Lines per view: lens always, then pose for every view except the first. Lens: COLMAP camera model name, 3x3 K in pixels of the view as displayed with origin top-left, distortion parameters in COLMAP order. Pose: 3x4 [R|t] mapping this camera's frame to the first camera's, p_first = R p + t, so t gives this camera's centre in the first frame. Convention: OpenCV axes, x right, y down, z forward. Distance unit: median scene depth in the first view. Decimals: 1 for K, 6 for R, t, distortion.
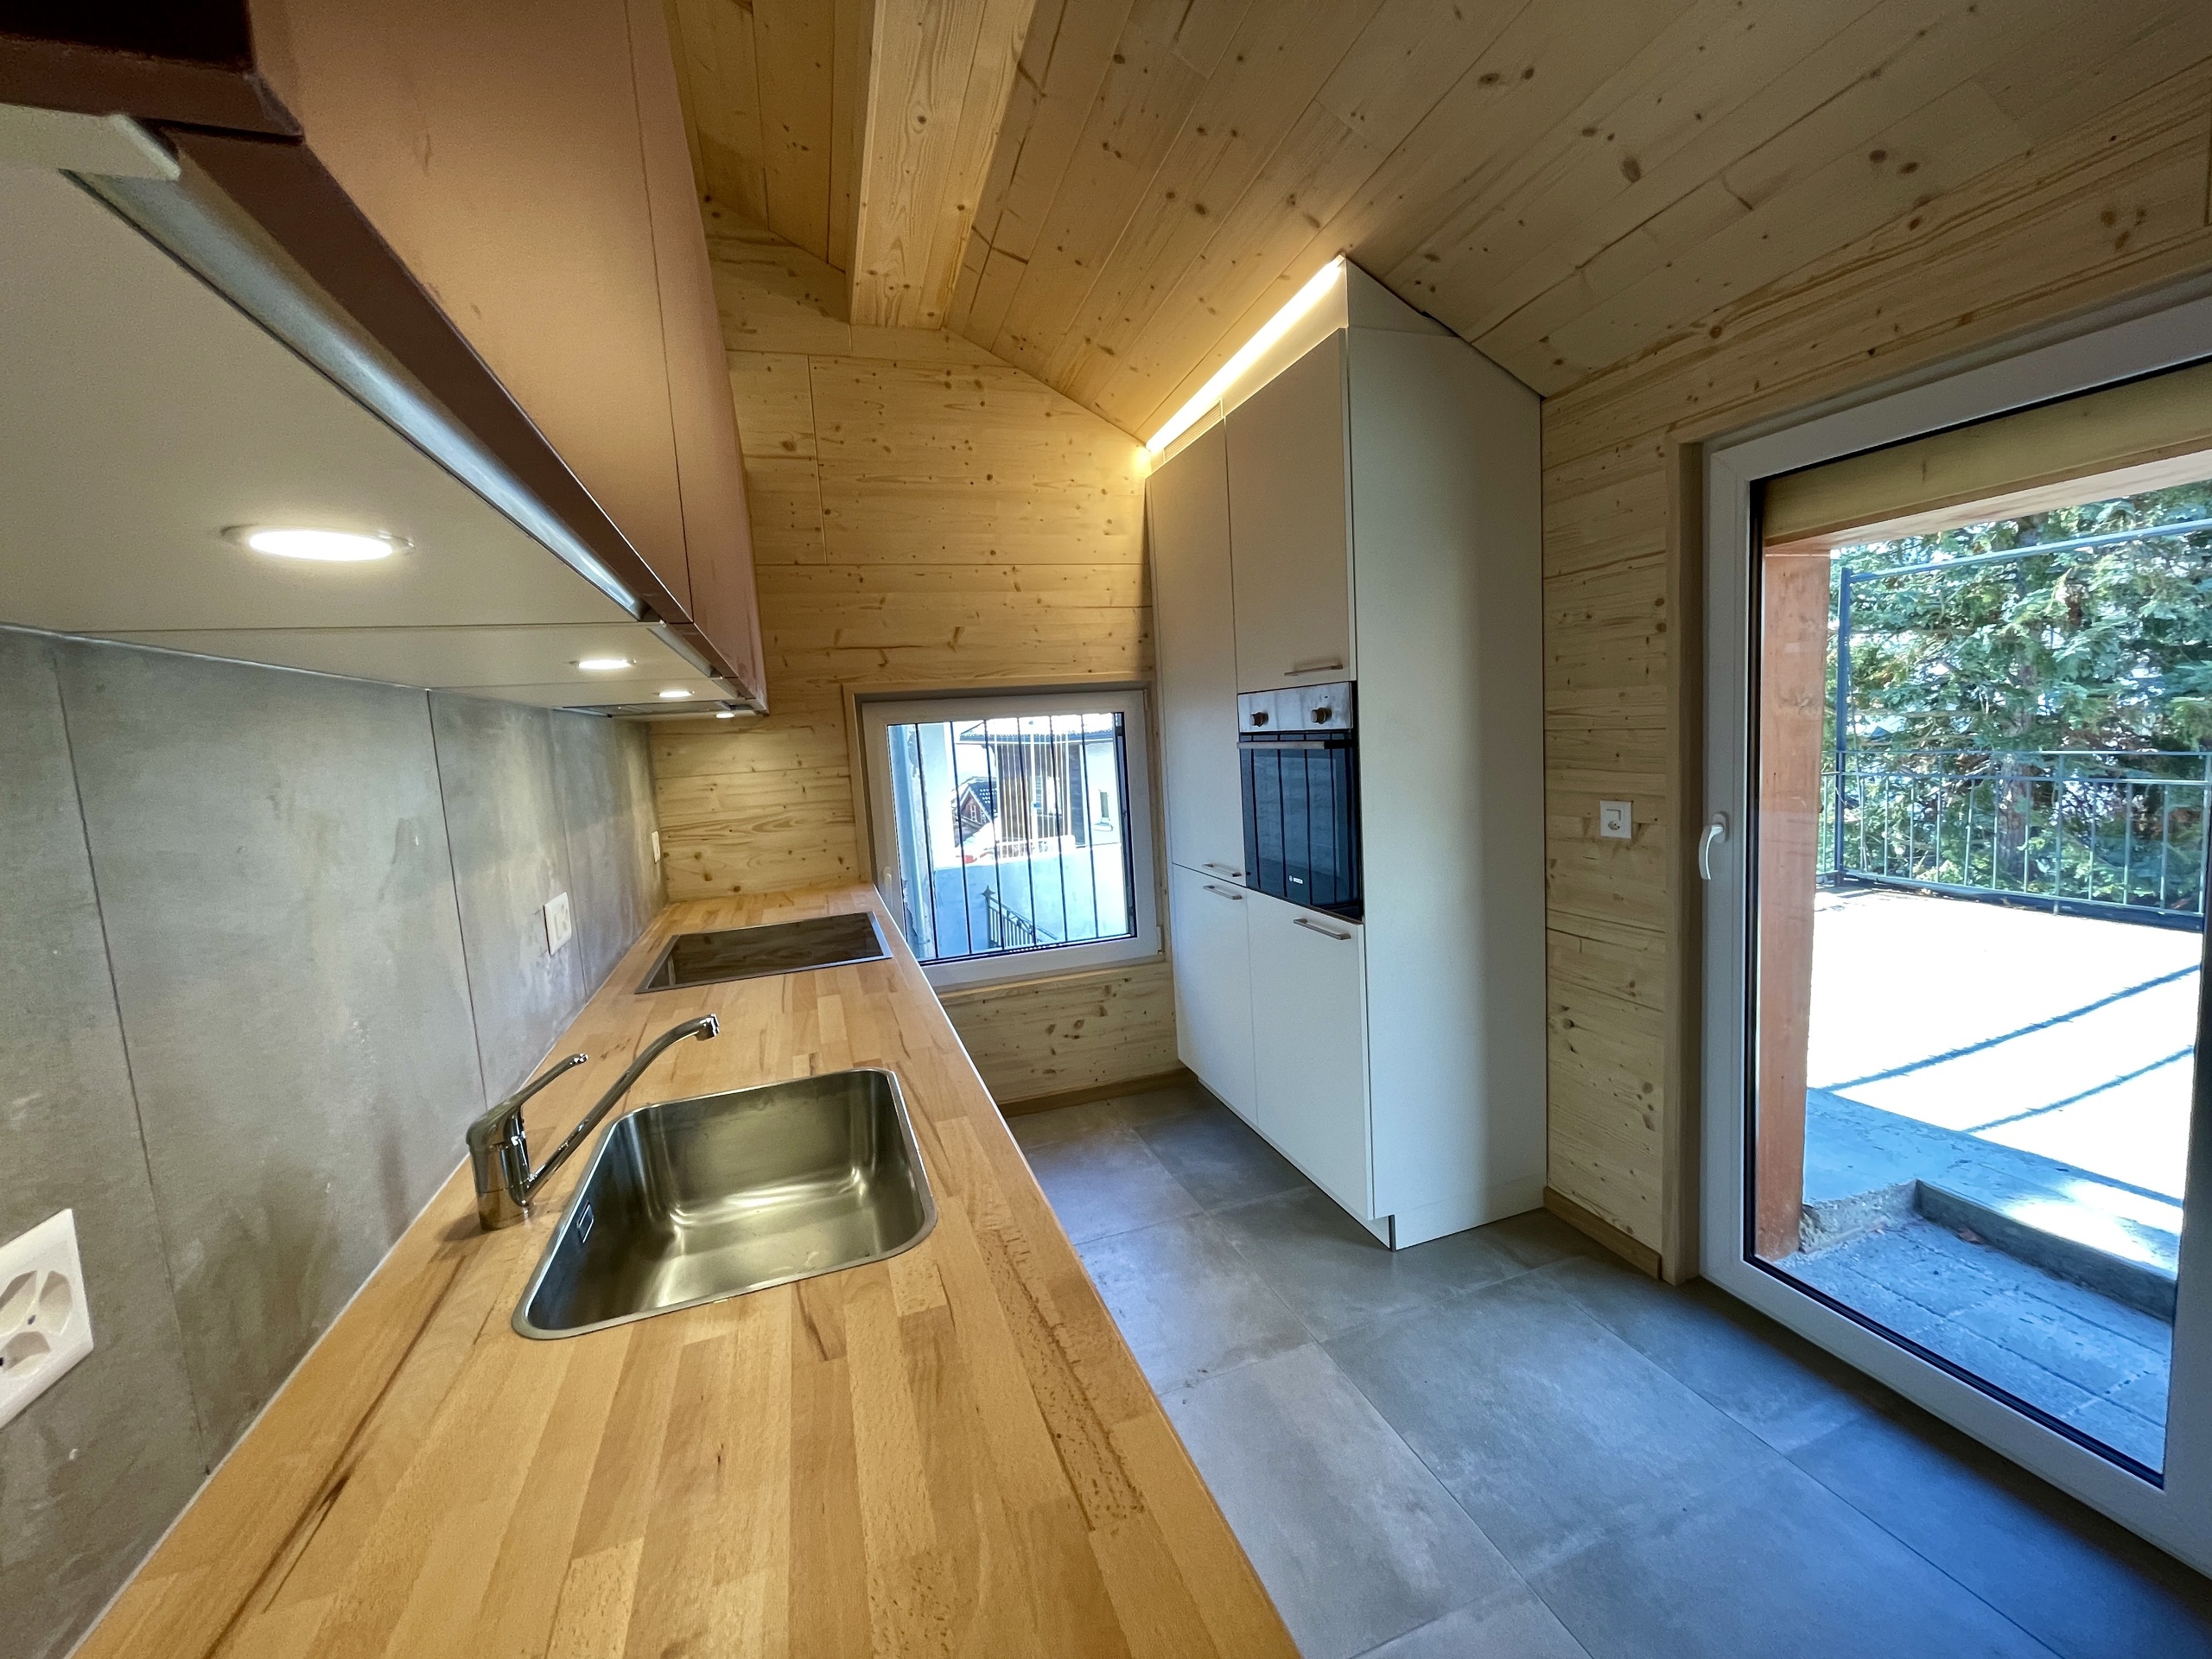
lens RADIAL K [[890.0, 0, 1112.4], [0, 890.0, 825.8], [0, 0, 1]] dist [-0.002986, 0.000476]
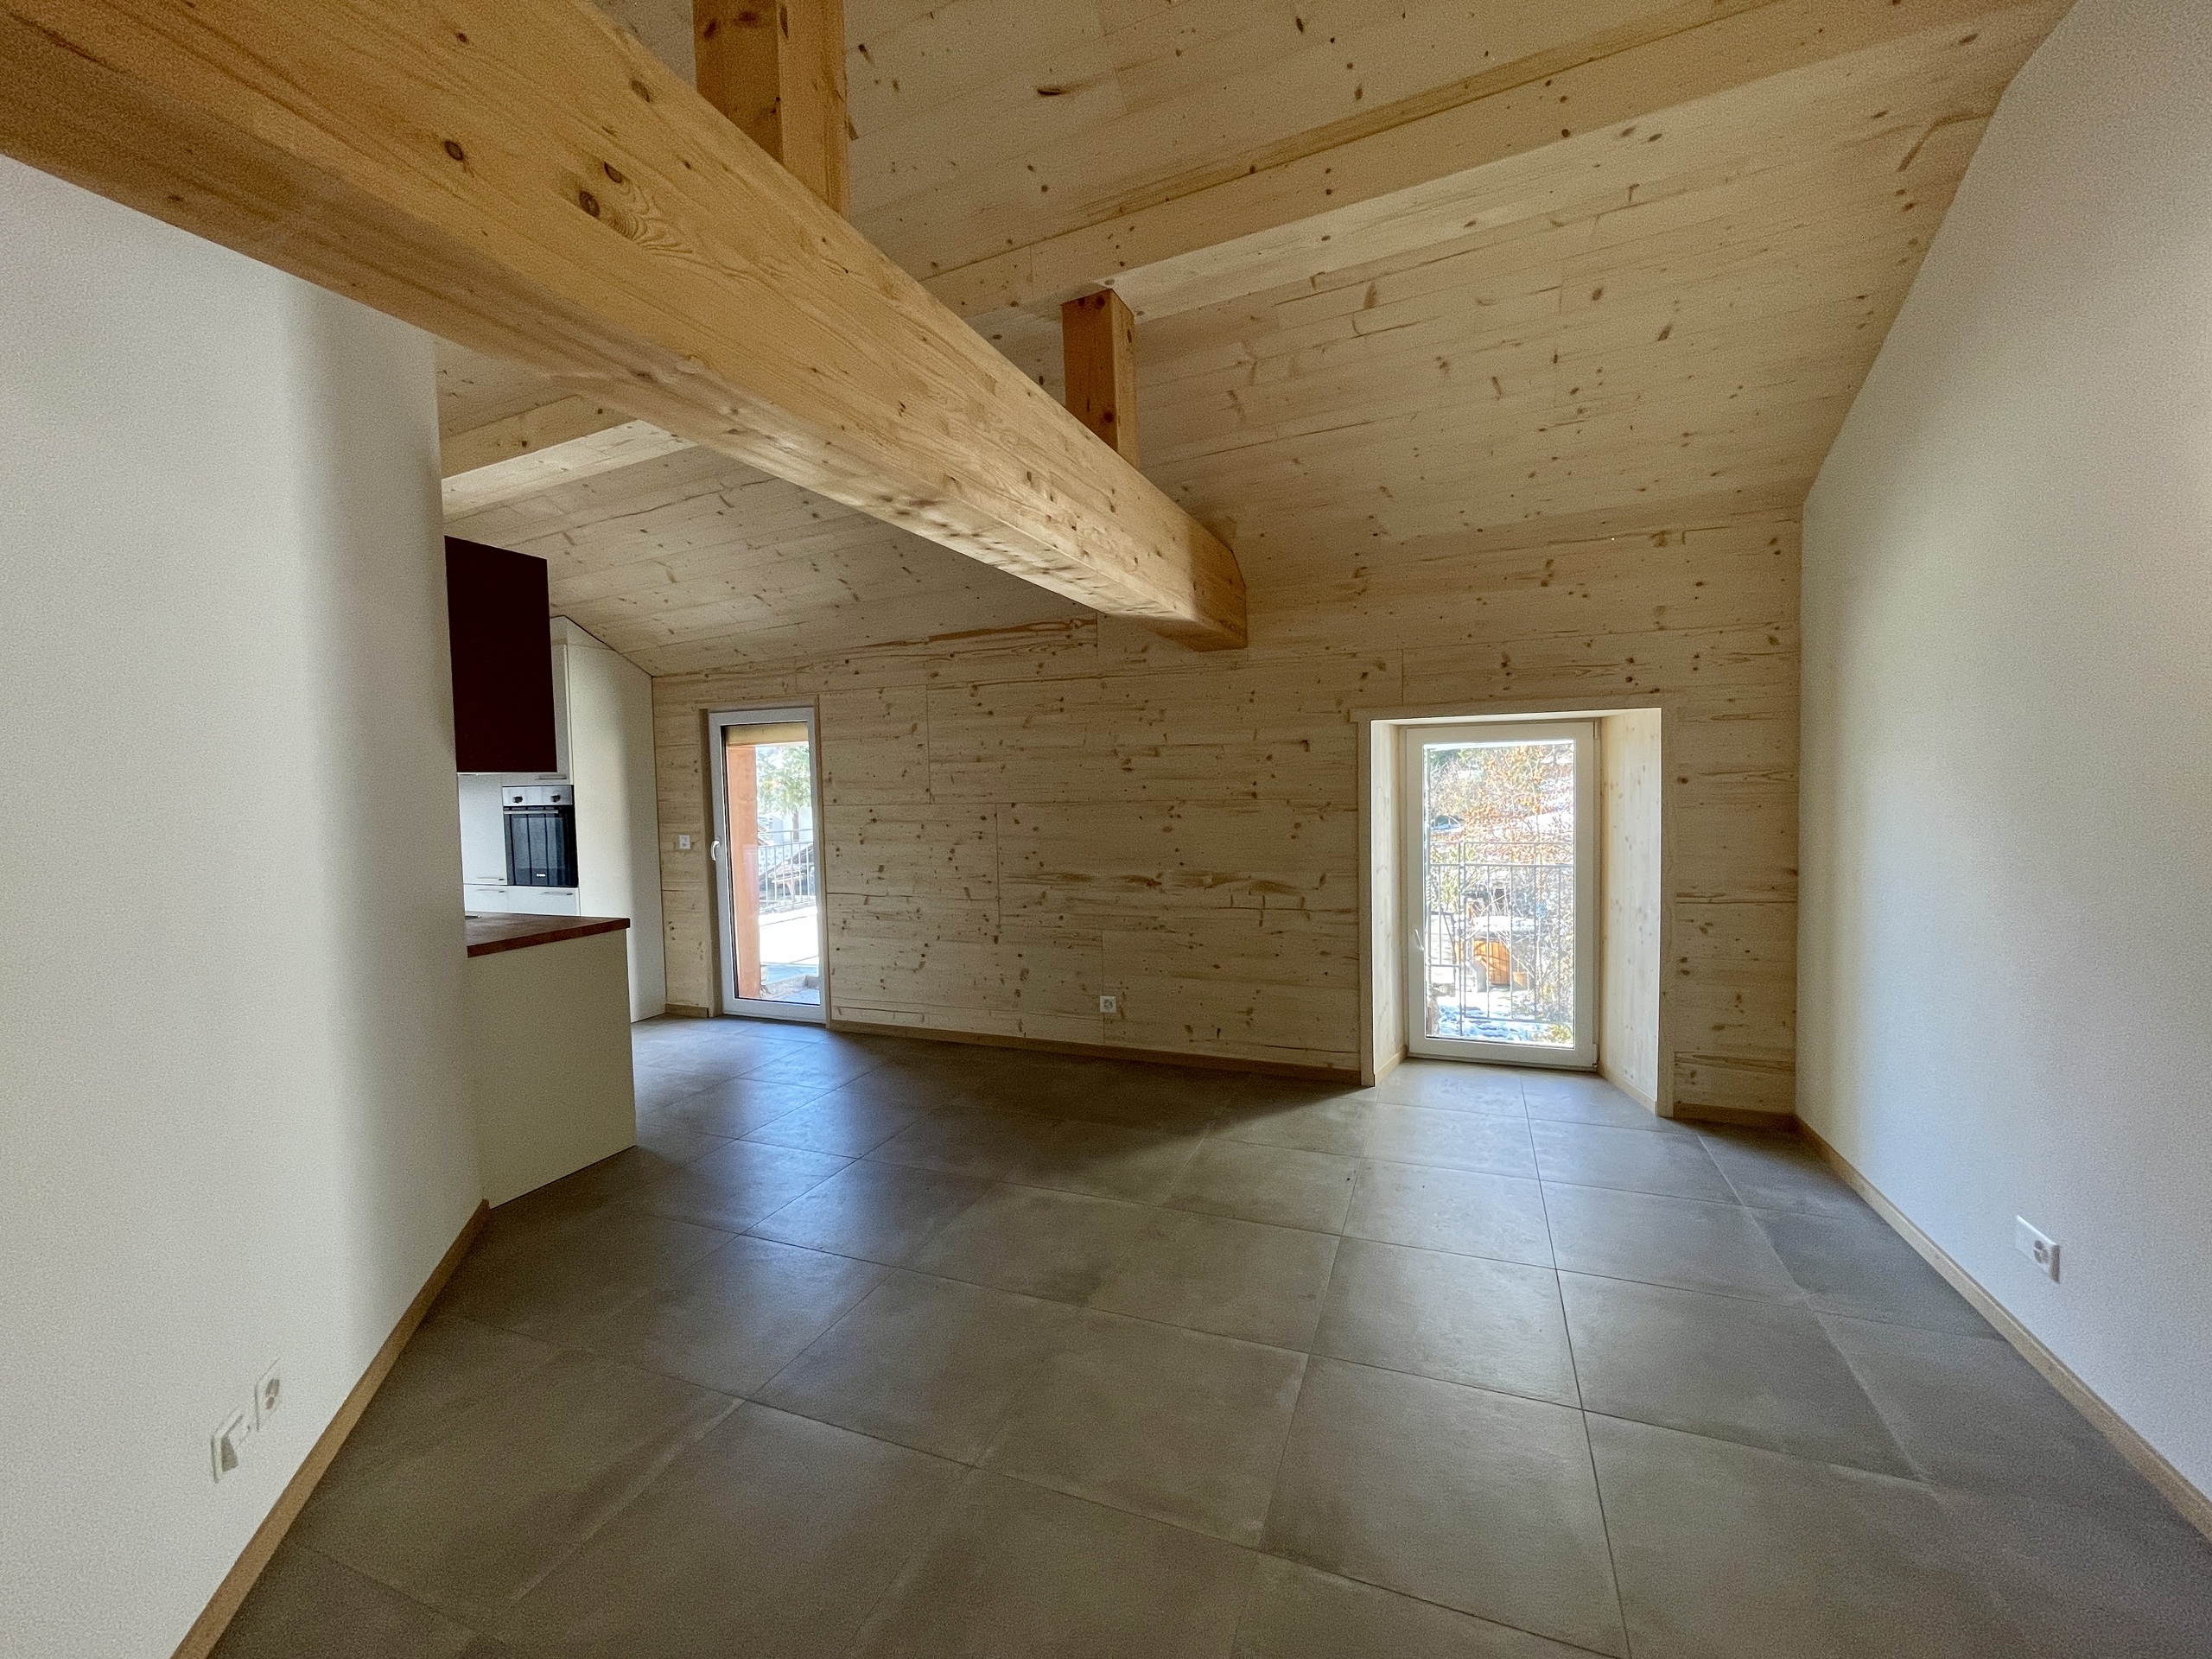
lens RADIAL K [[890.0, 0, 1112.4], [0, 890.0, 825.8], [0, 0, 1]] dist [-0.002986, 0.000476]
pose [[0.648032, 0.009463, 0.761554, -0.615569], [0.068992, 0.995082, -0.071073, 0.220625], [-0.758482, 0.098598, 0.644192, -1.654822]]
